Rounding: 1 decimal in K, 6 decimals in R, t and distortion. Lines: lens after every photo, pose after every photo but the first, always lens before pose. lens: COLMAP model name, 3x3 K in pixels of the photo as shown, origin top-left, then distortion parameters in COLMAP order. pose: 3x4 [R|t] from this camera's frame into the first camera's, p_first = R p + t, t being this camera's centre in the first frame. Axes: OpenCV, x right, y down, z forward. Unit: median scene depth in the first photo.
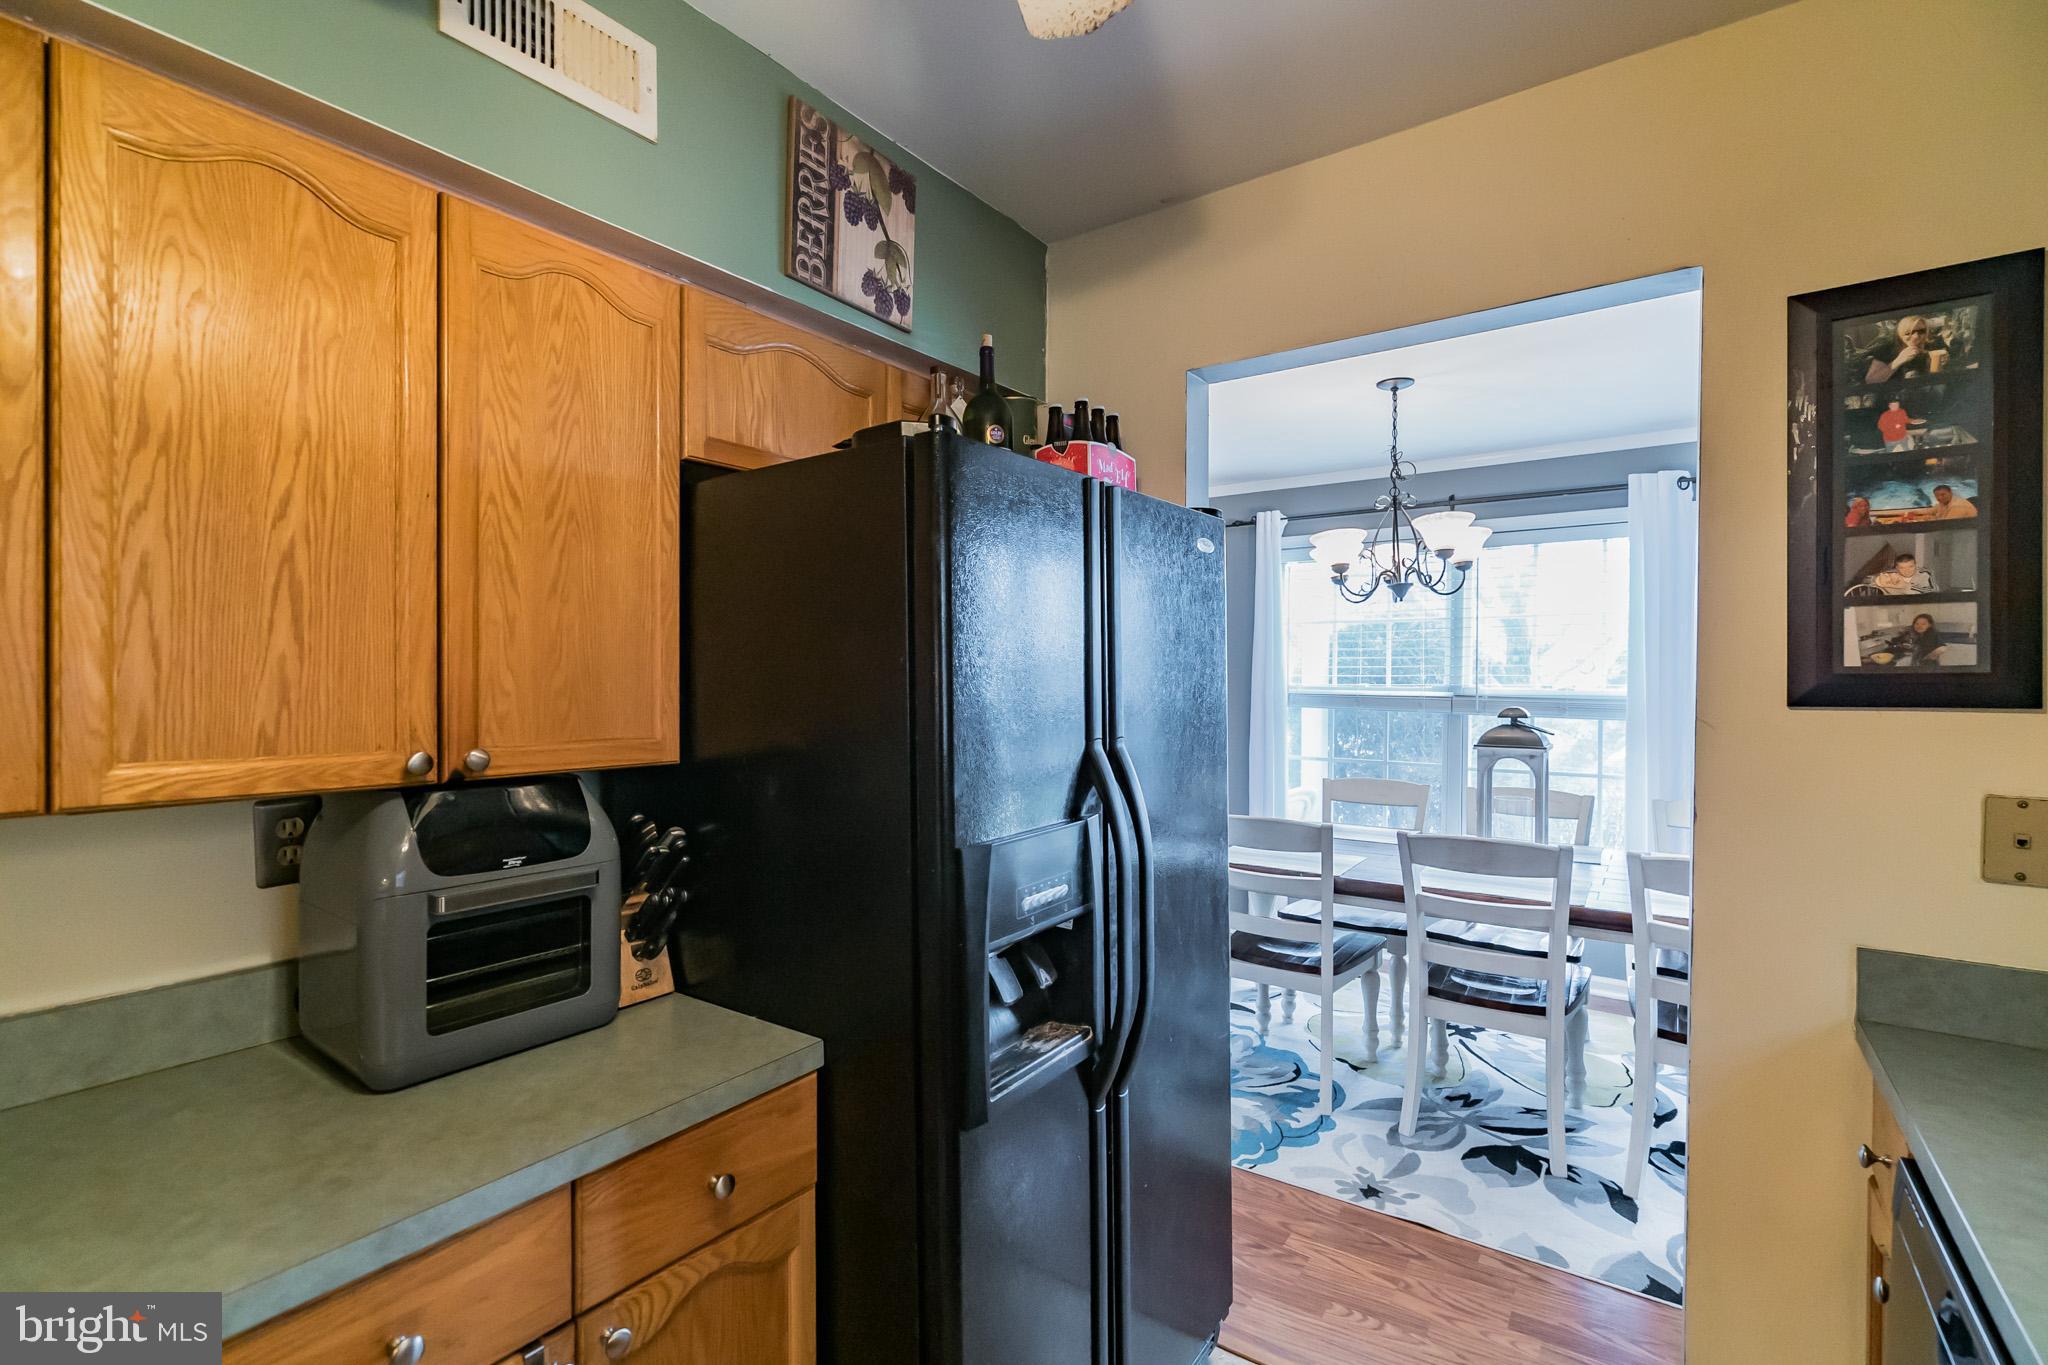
lens RADIAL K [[931.2, 0, 1024.0], [0, 931.2, 682.5], [0, 0, 1]] dist [-0.000615, 0.000204]
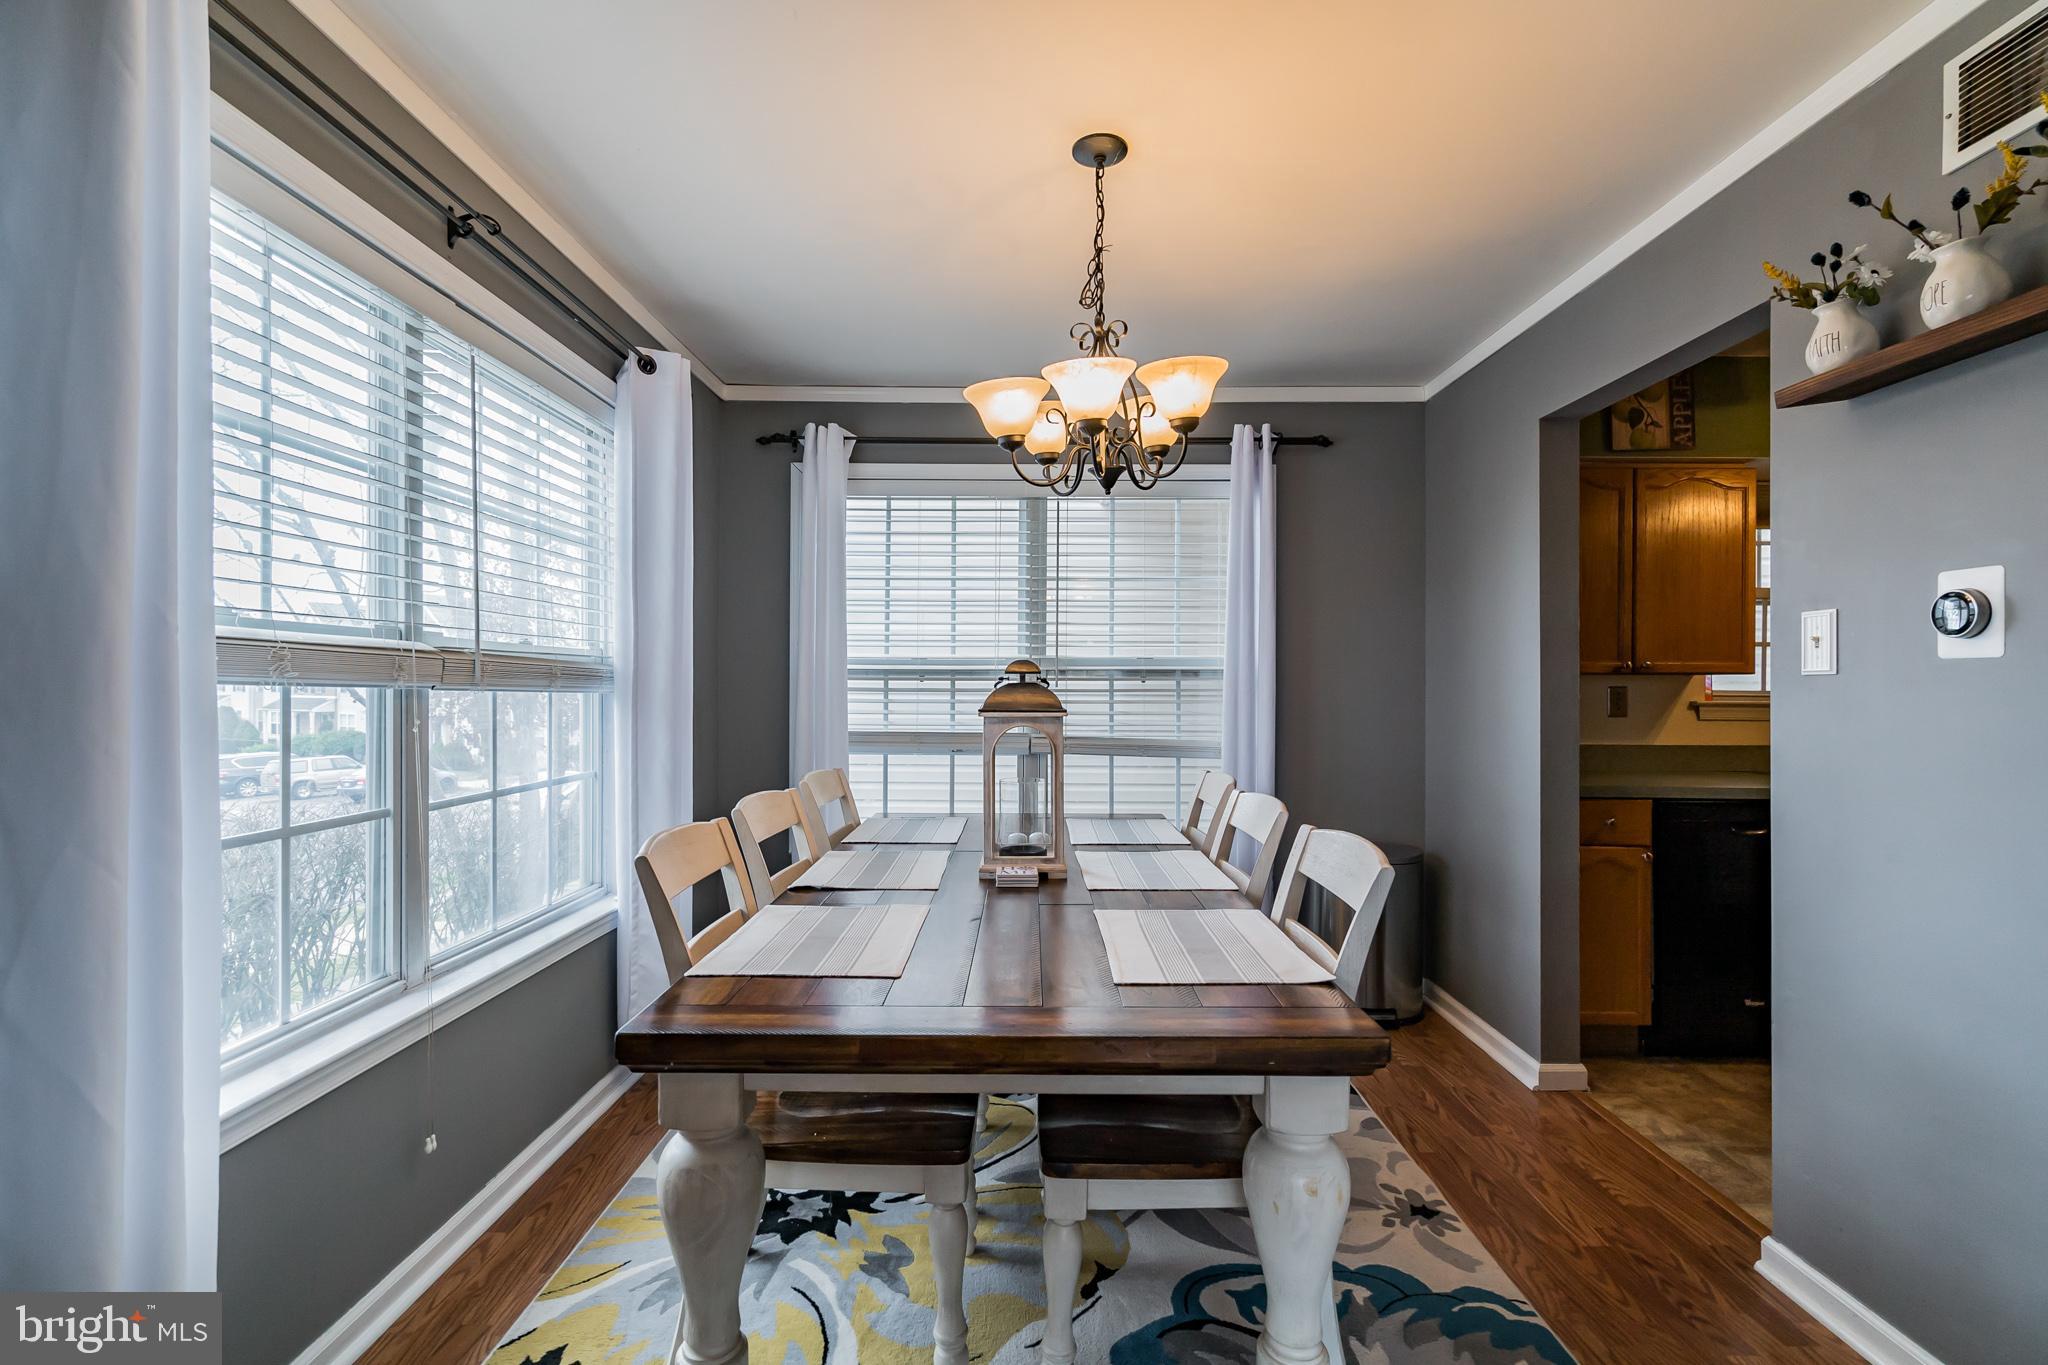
lens RADIAL K [[935.3, 0, 998.5], [0, 935.3, 683.0], [0, 0, 1]] dist [-0.000712, 0.000199]
pose [[-0.566907, 0.003928, 0.823773, -0.118942], [0.006689, 0.999978, -0.000165, 0.055914], [-0.823755, 0.005417, -0.566920, 1.807178]]
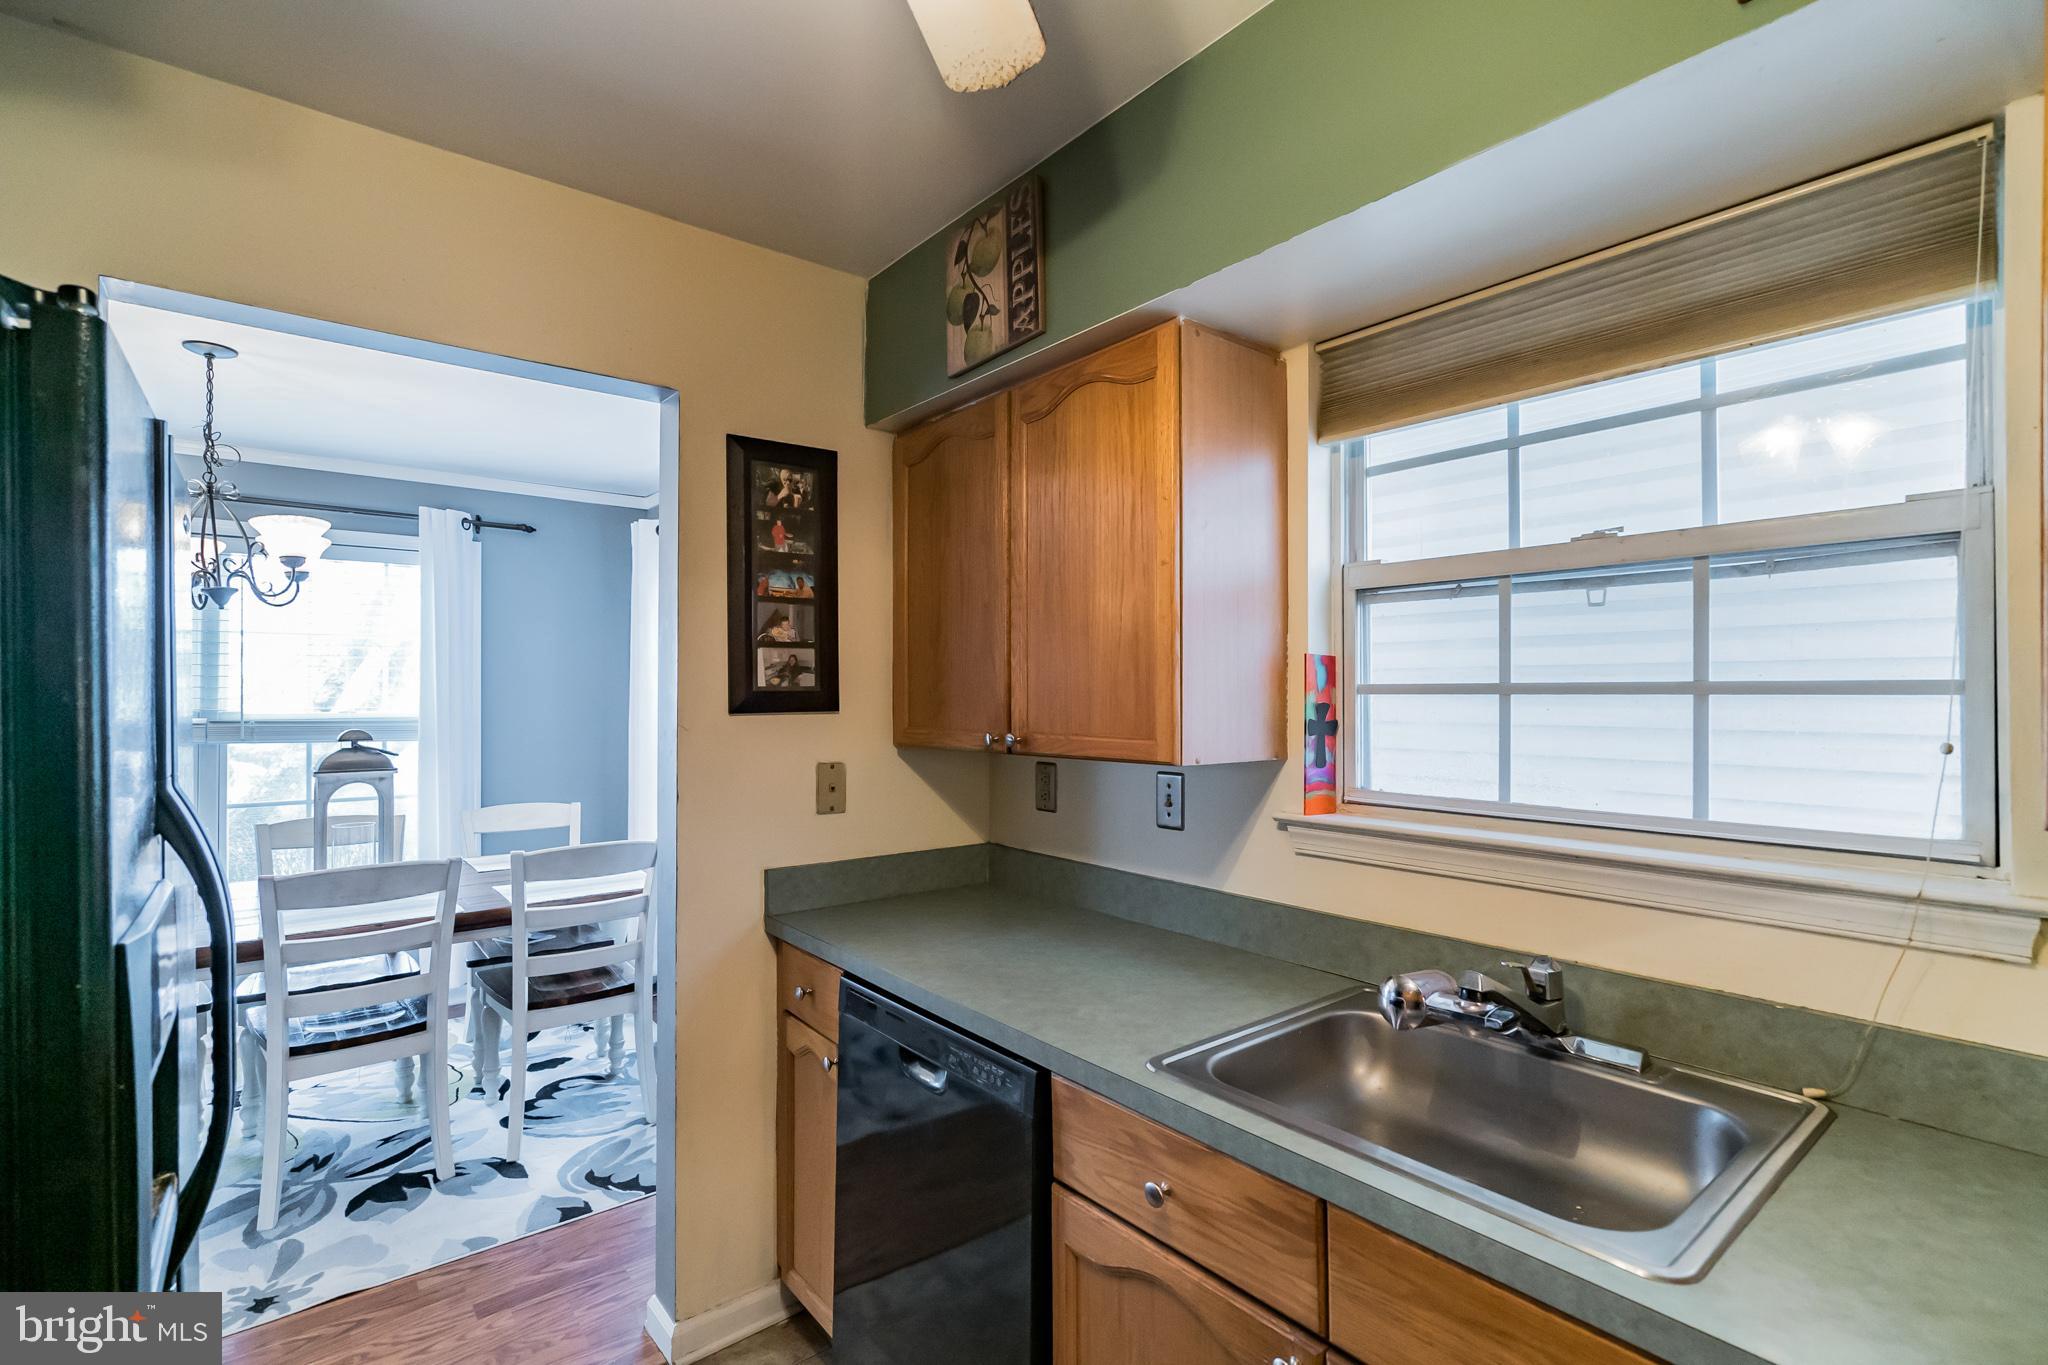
lens RADIAL K [[931.2, 0, 1024.0], [0, 931.2, 682.5], [0, 0, 1]] dist [-0.000615, 0.000204]
pose [[0.279485, 0.011891, 0.960076, -0.254671], [0.014028, 0.999766, -0.016466, 0.004106], [-0.960047, 0.018070, 0.279253, 0.085482]]
